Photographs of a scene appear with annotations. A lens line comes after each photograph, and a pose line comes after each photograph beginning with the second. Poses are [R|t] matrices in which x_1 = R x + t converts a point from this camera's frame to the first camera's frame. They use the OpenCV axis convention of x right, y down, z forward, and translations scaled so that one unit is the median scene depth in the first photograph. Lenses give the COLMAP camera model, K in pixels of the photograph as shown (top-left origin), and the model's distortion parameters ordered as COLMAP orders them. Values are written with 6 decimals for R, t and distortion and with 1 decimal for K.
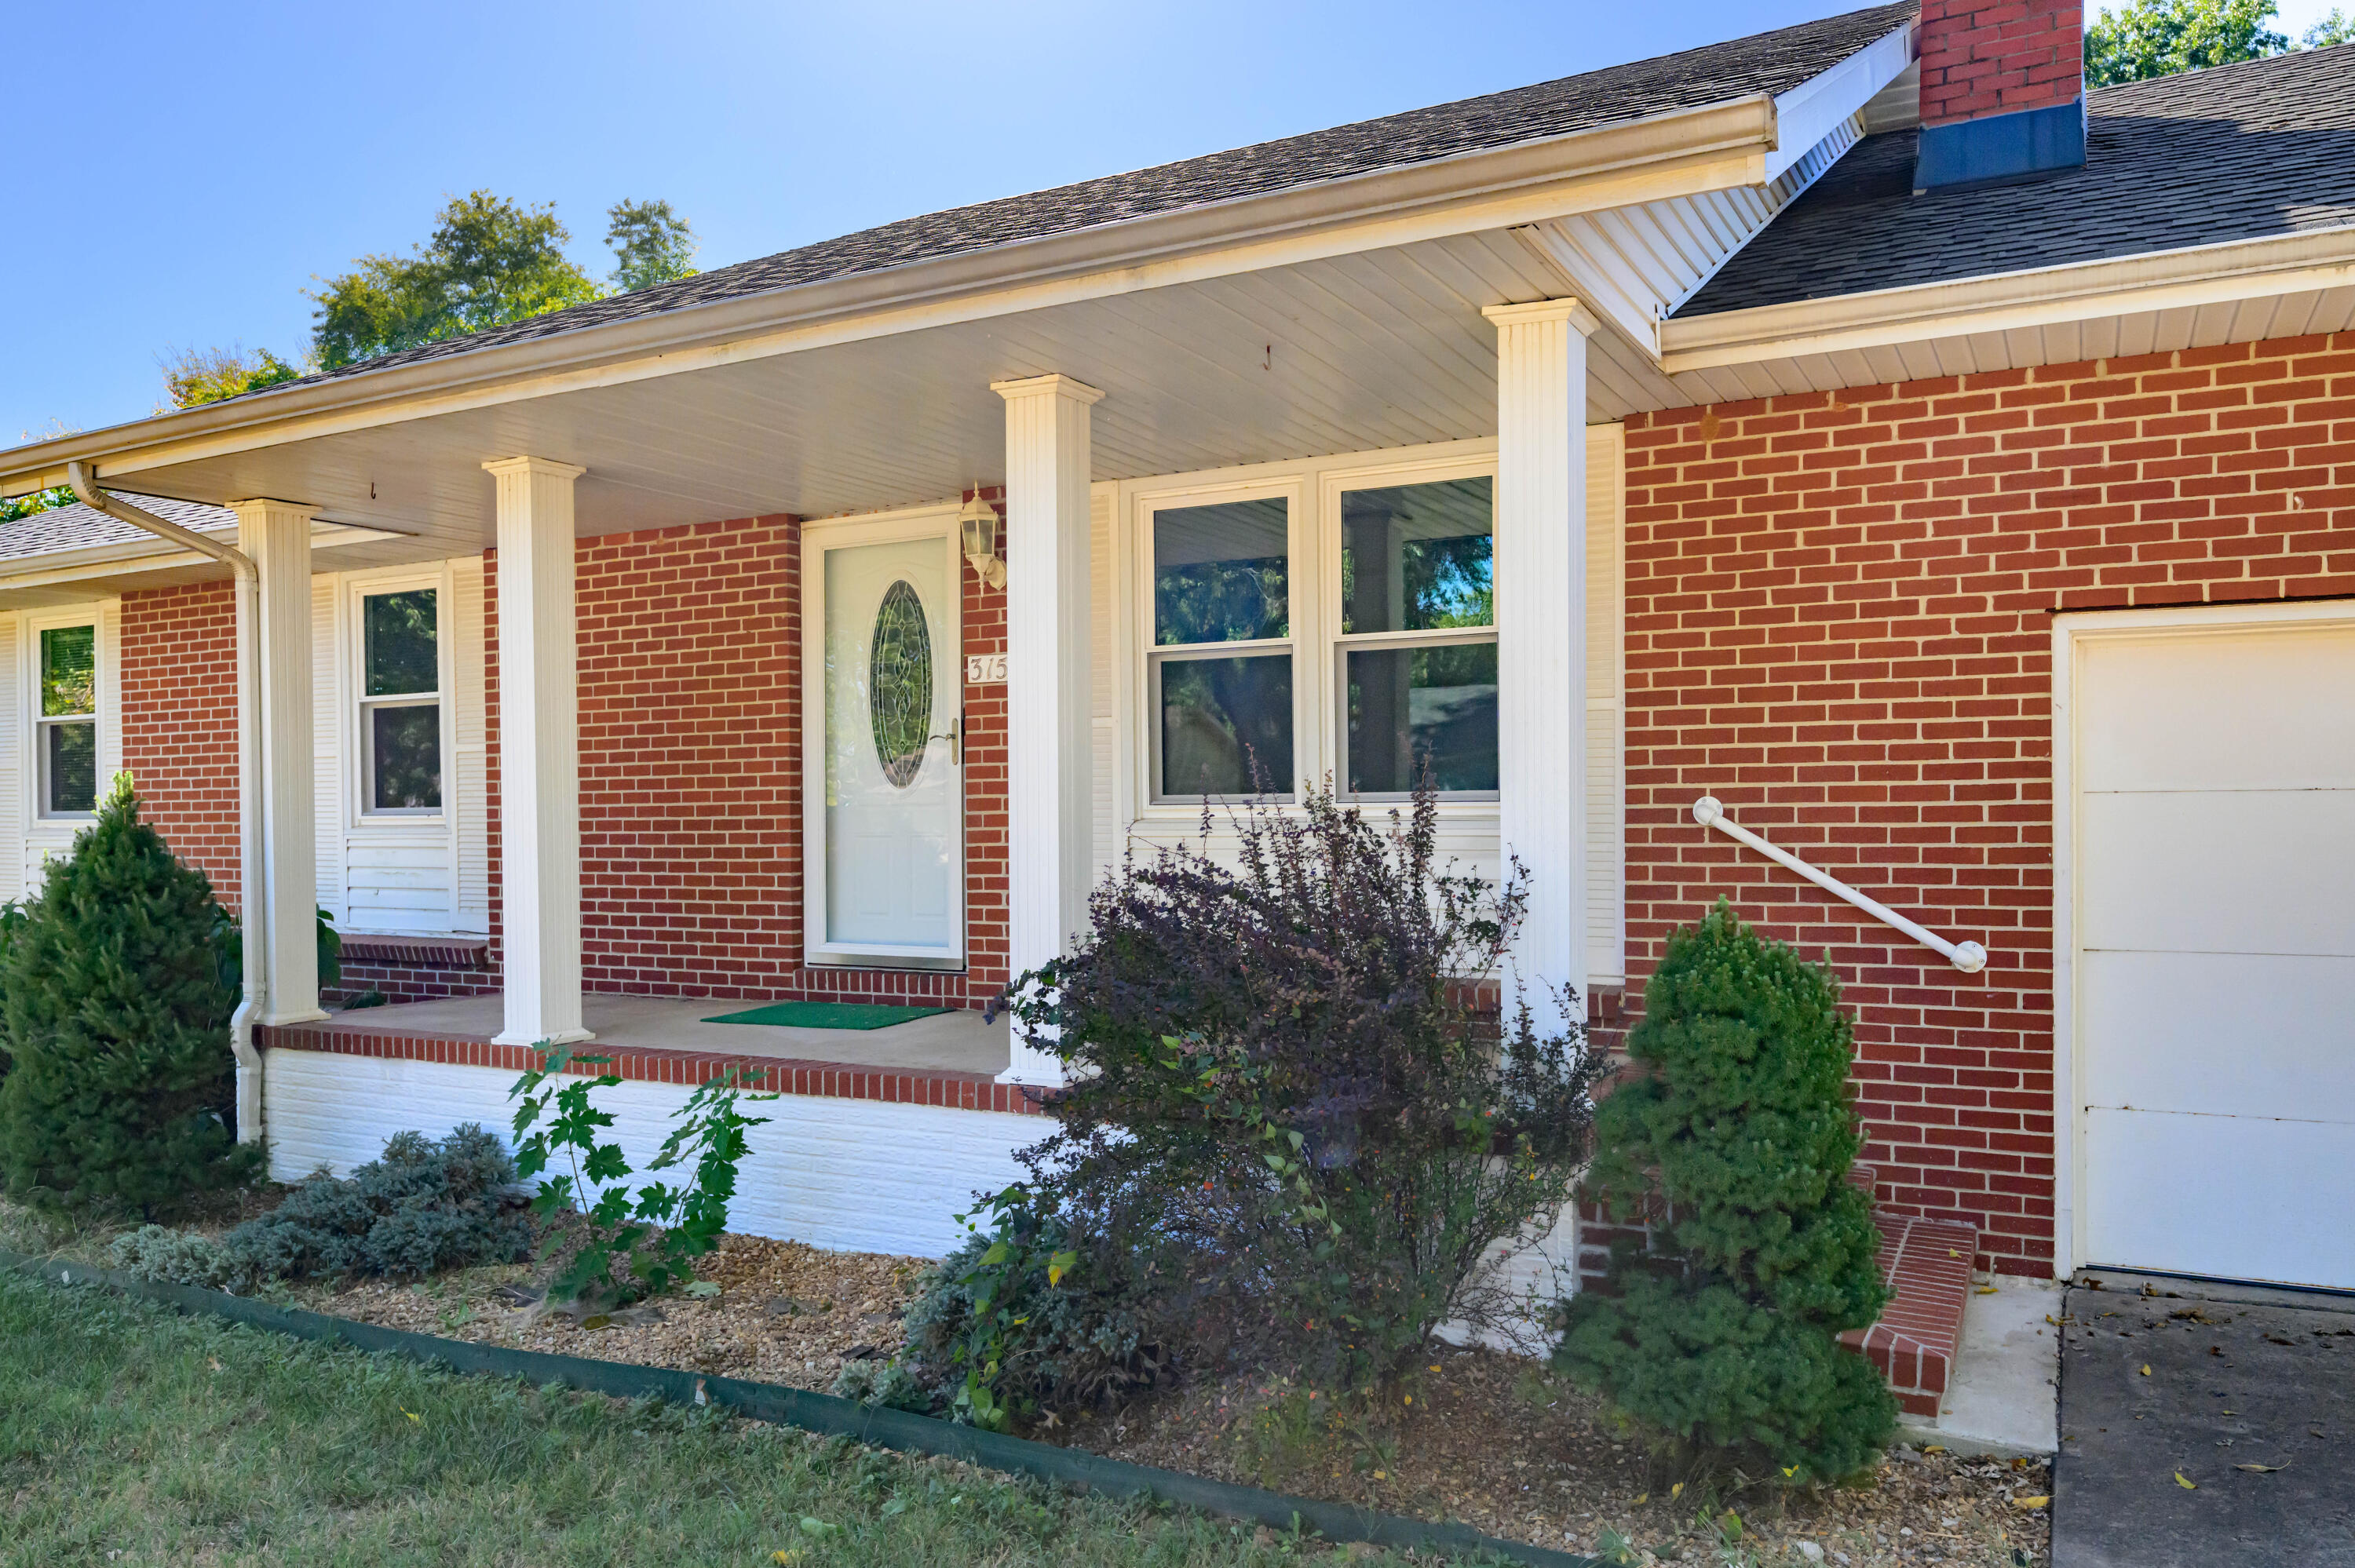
lens RADIAL K [[1610.0, 0, 1253.6], [0, 1610.0, 860.9], [0, 0, 1]] dist [-0.005072, 0.000186]
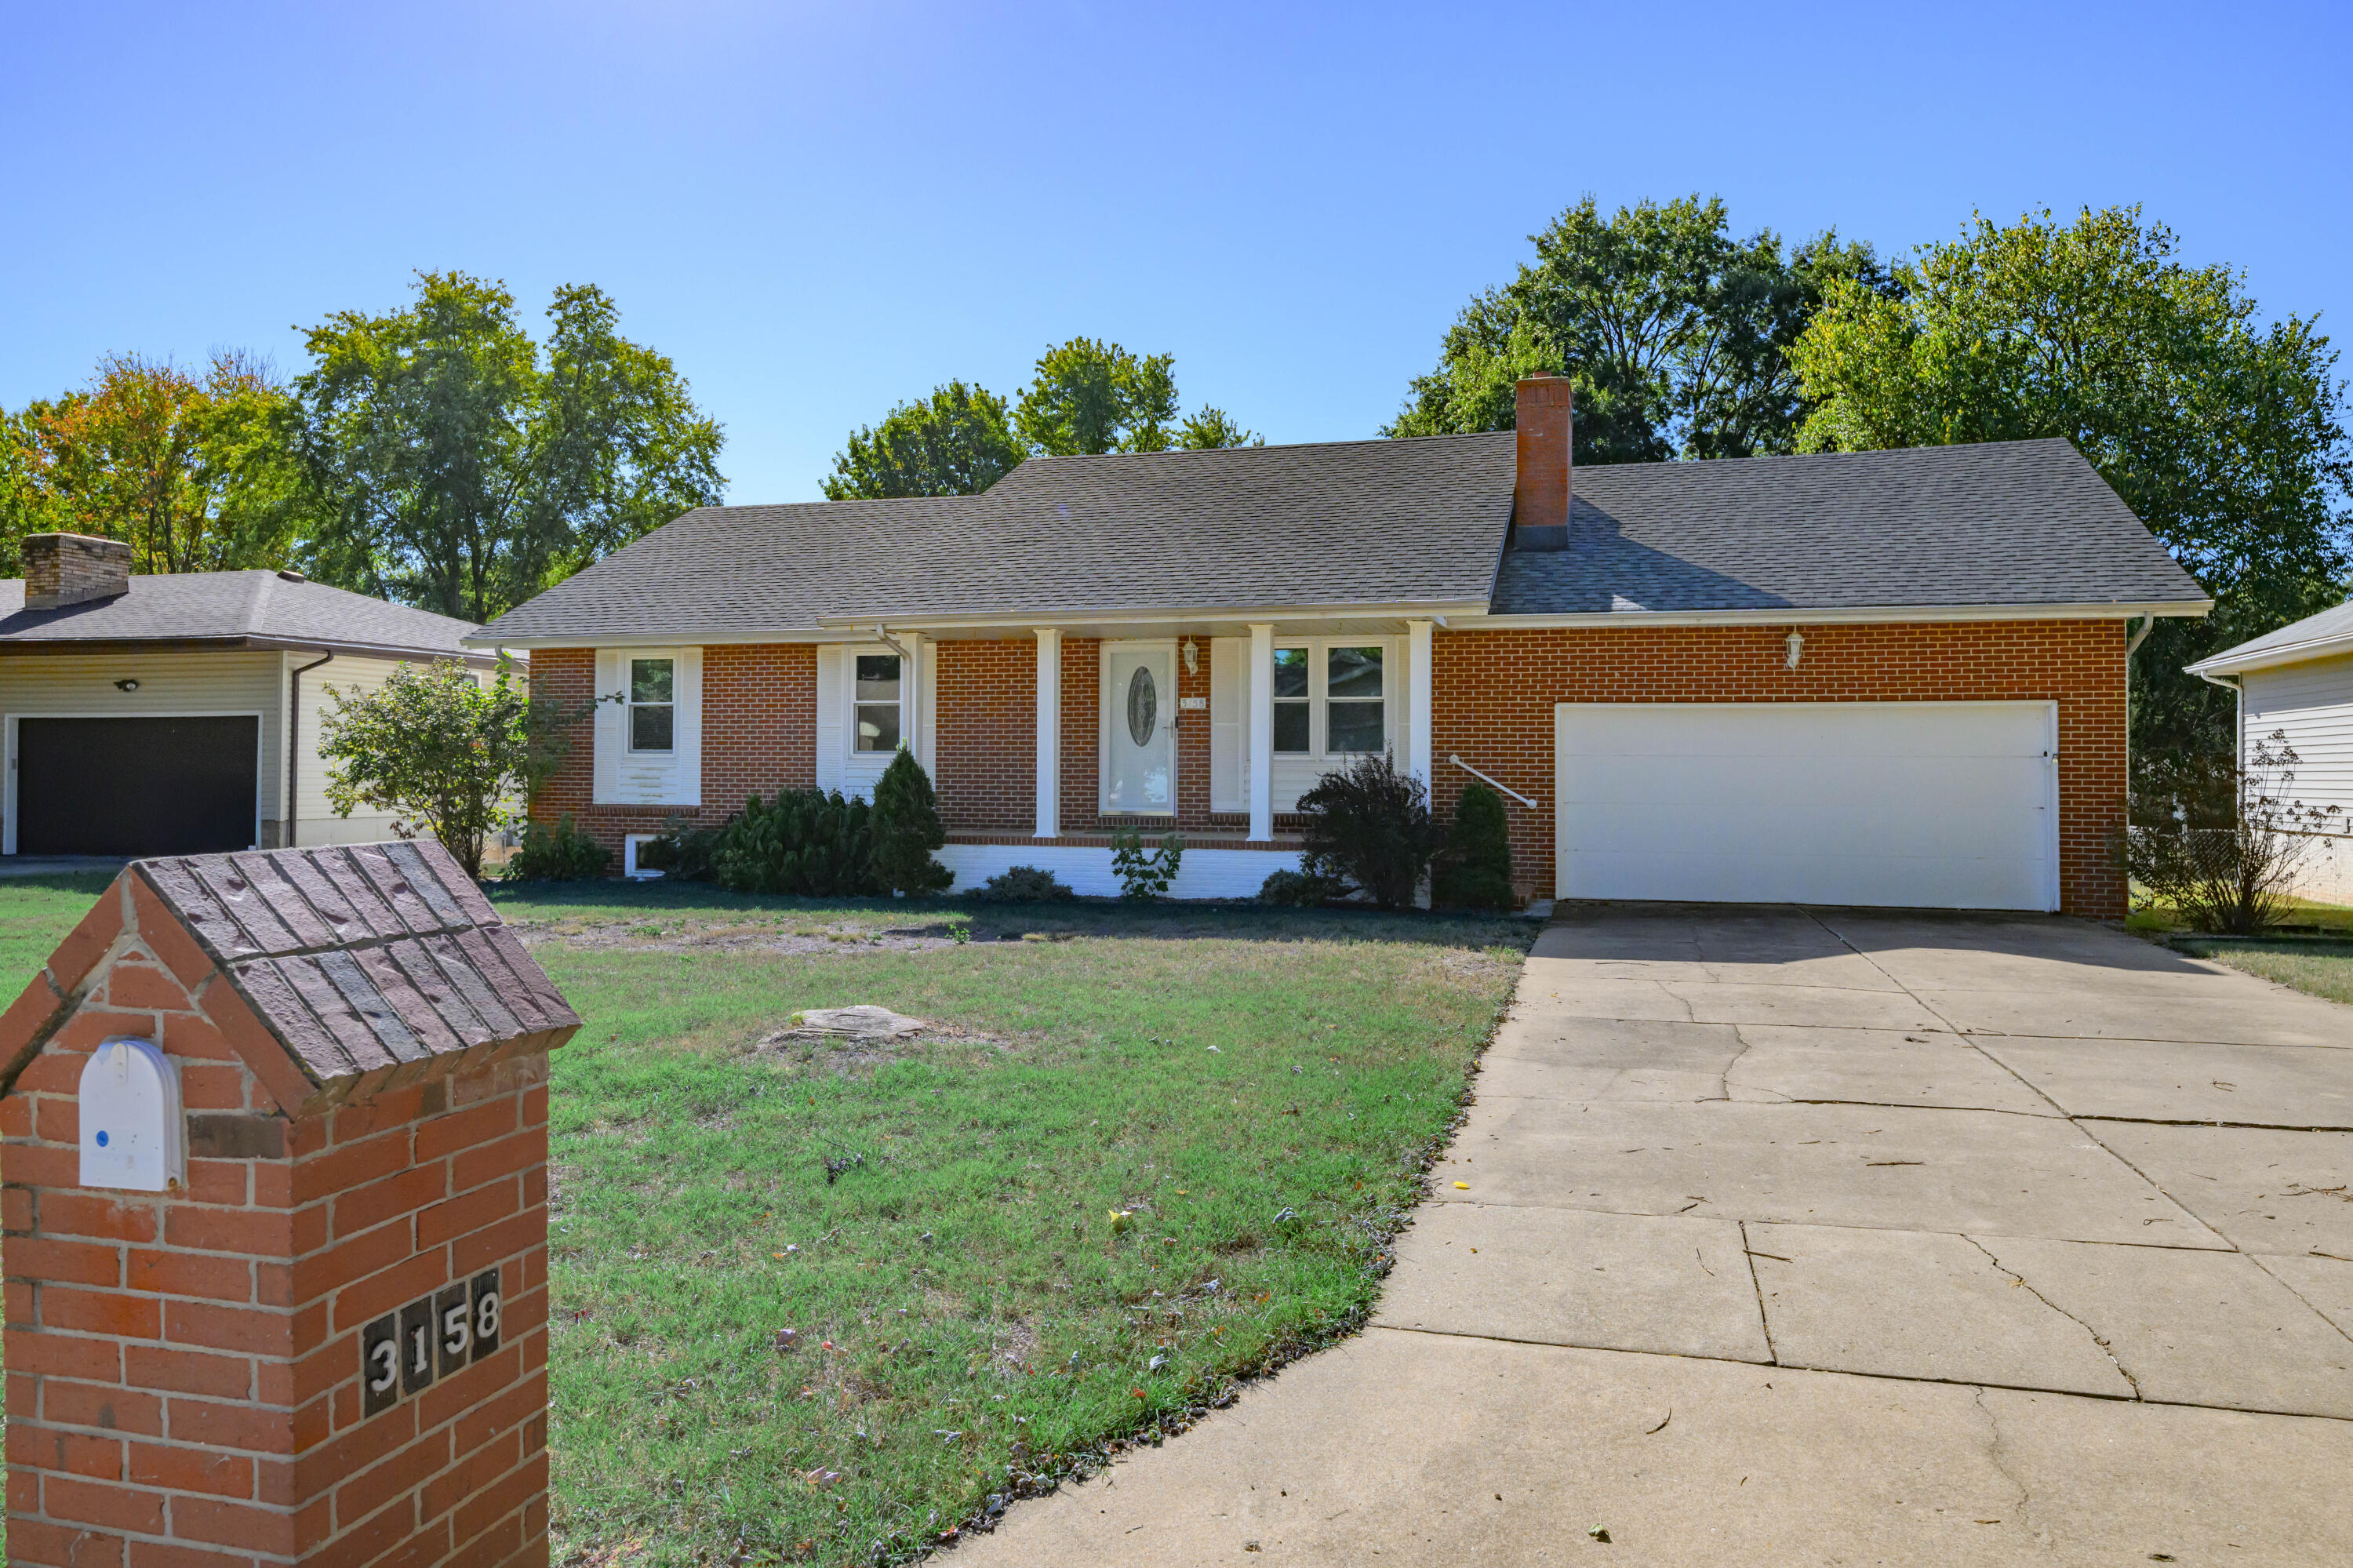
lens RADIAL K [[1497.8, 0, 1184.4], [0, 1497.8, 760.3], [0, 0, 1]] dist [-0.009733, 0.000111]
pose [[0.982334, 0.013077, 0.186676, -0.596842], [-0.007186, 0.999456, -0.032198, 0.052550], [-0.186996, 0.030288, 0.981894, -1.355145]]
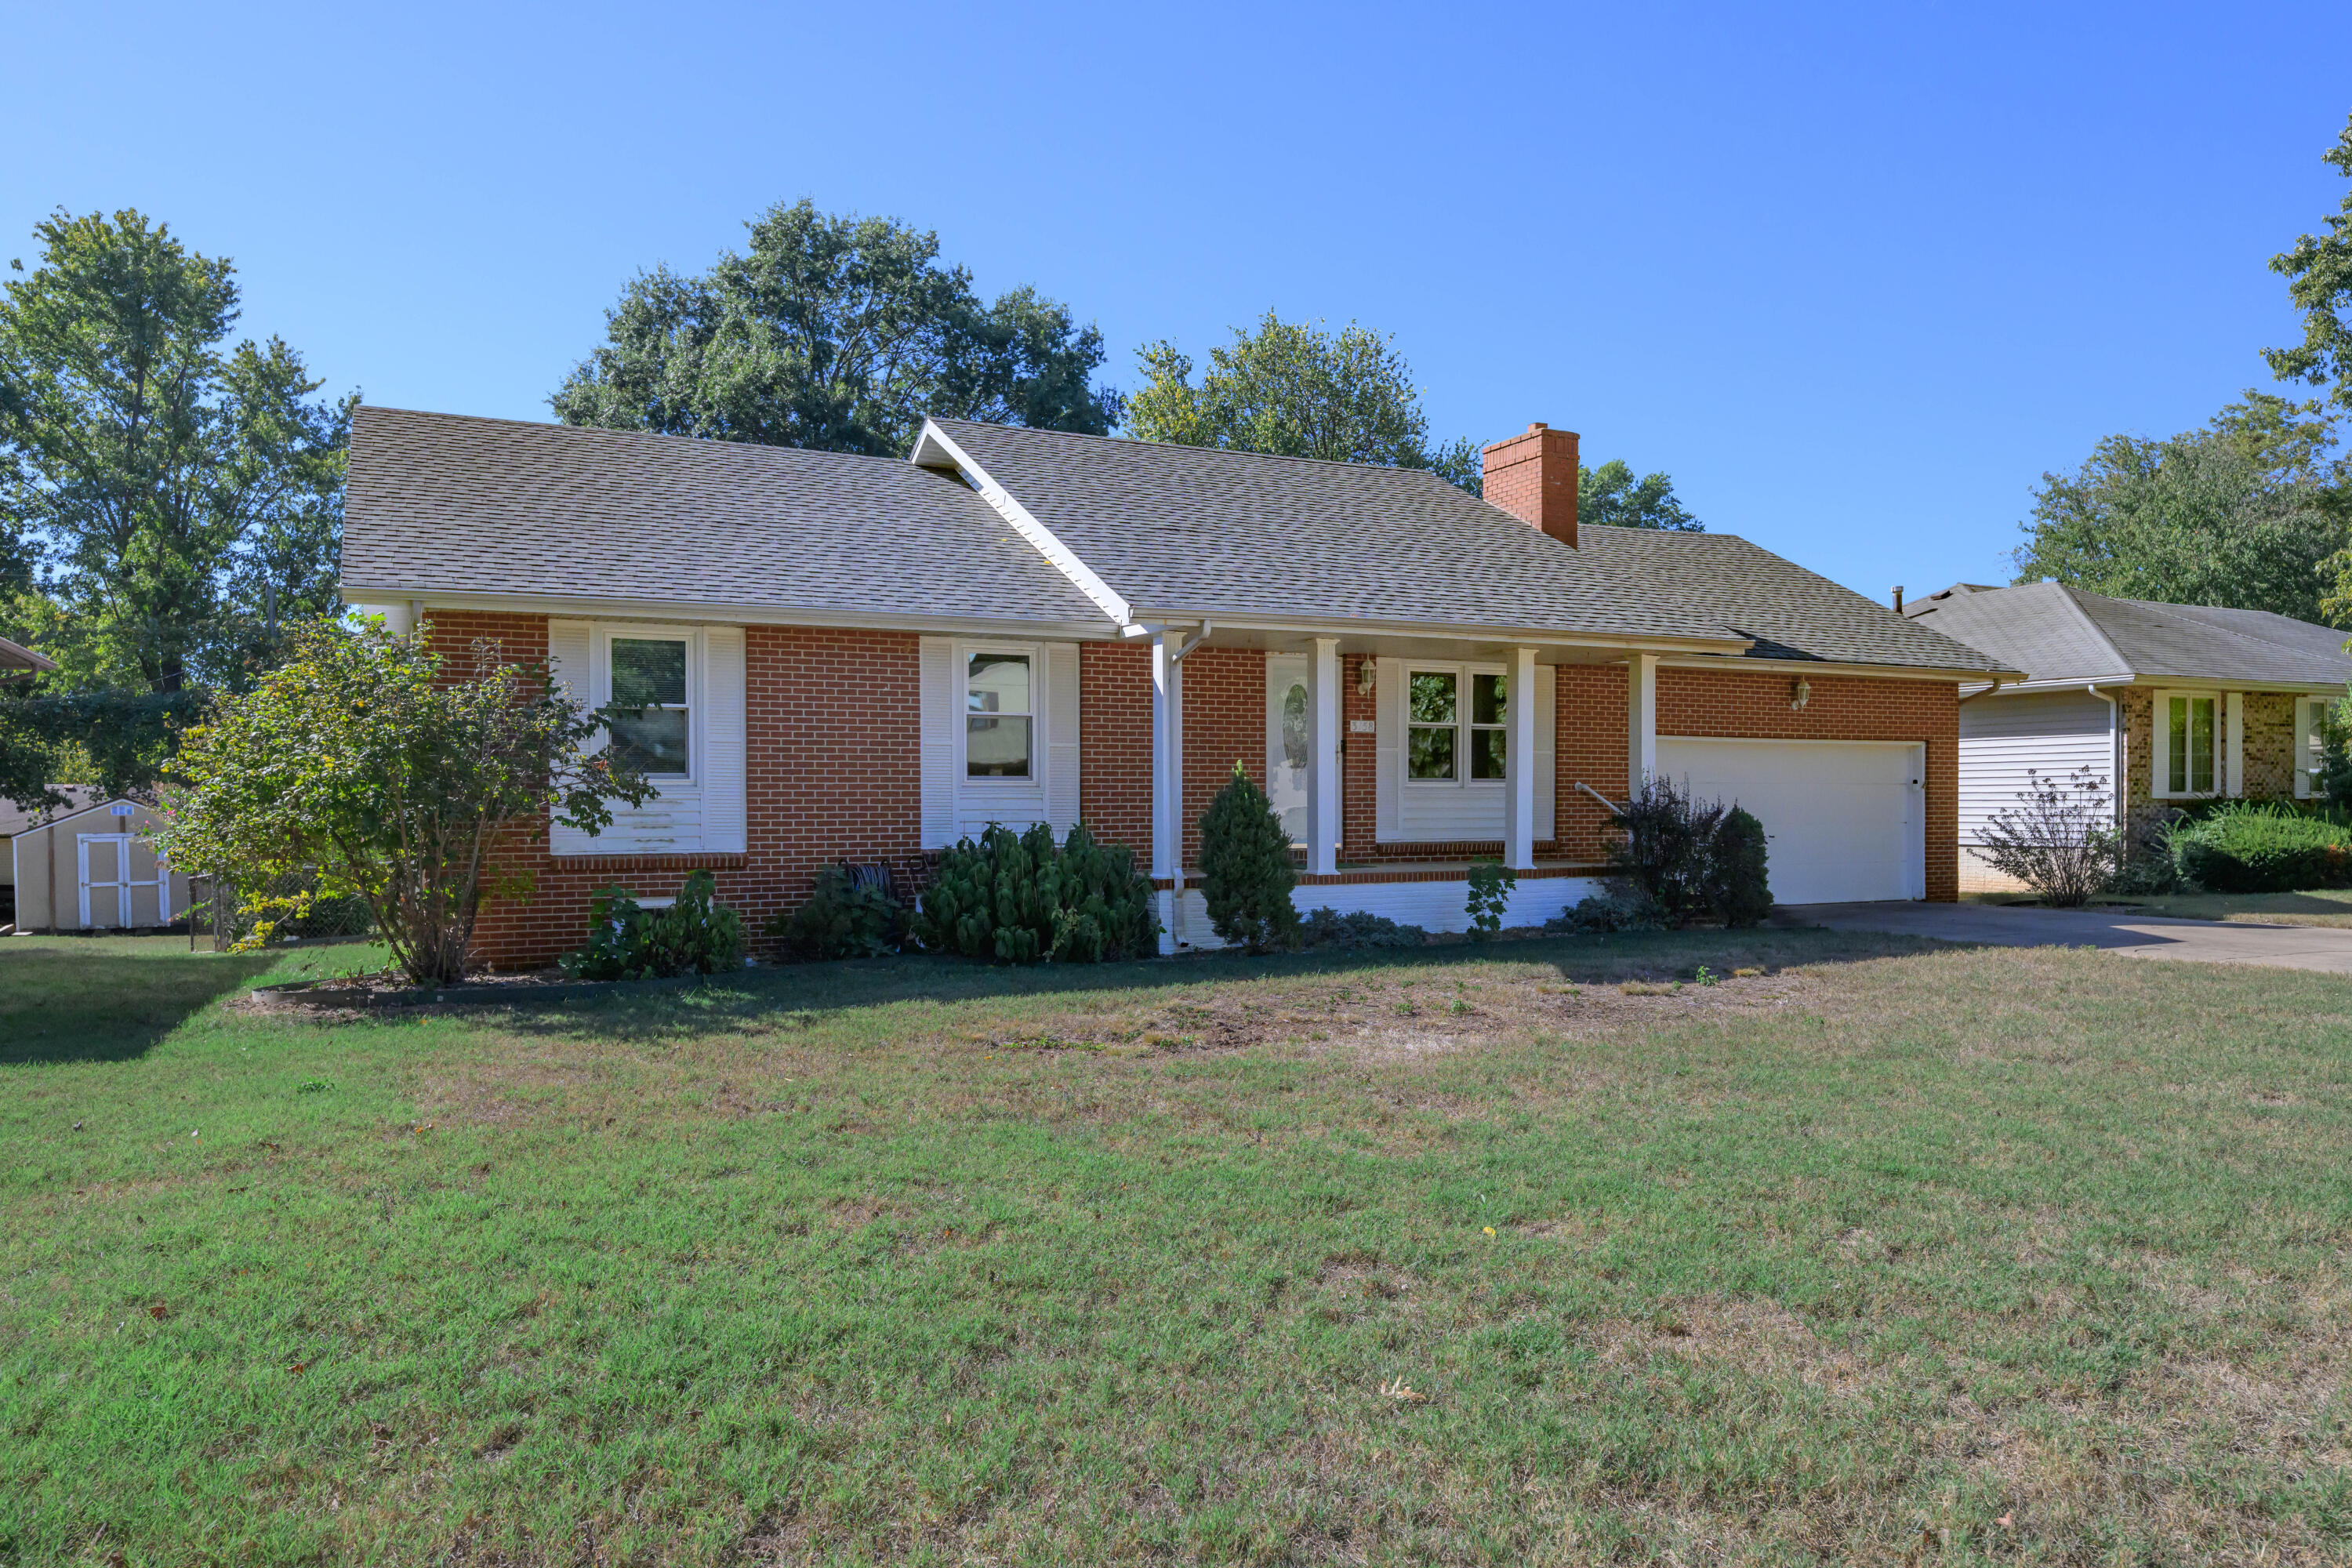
lens RADIAL K [[1562.2, 0, 1176.0], [0, 1562.2, 784.0], [0, 0, 1]] dist [-0.000105, -0.000348]
pose [[0.605358, 0.014258, 0.795825, -2.115942], [0.018050, 0.999336, -0.031635, 0.039177], [-0.795748, 0.033515, 0.604699, -0.221804]]
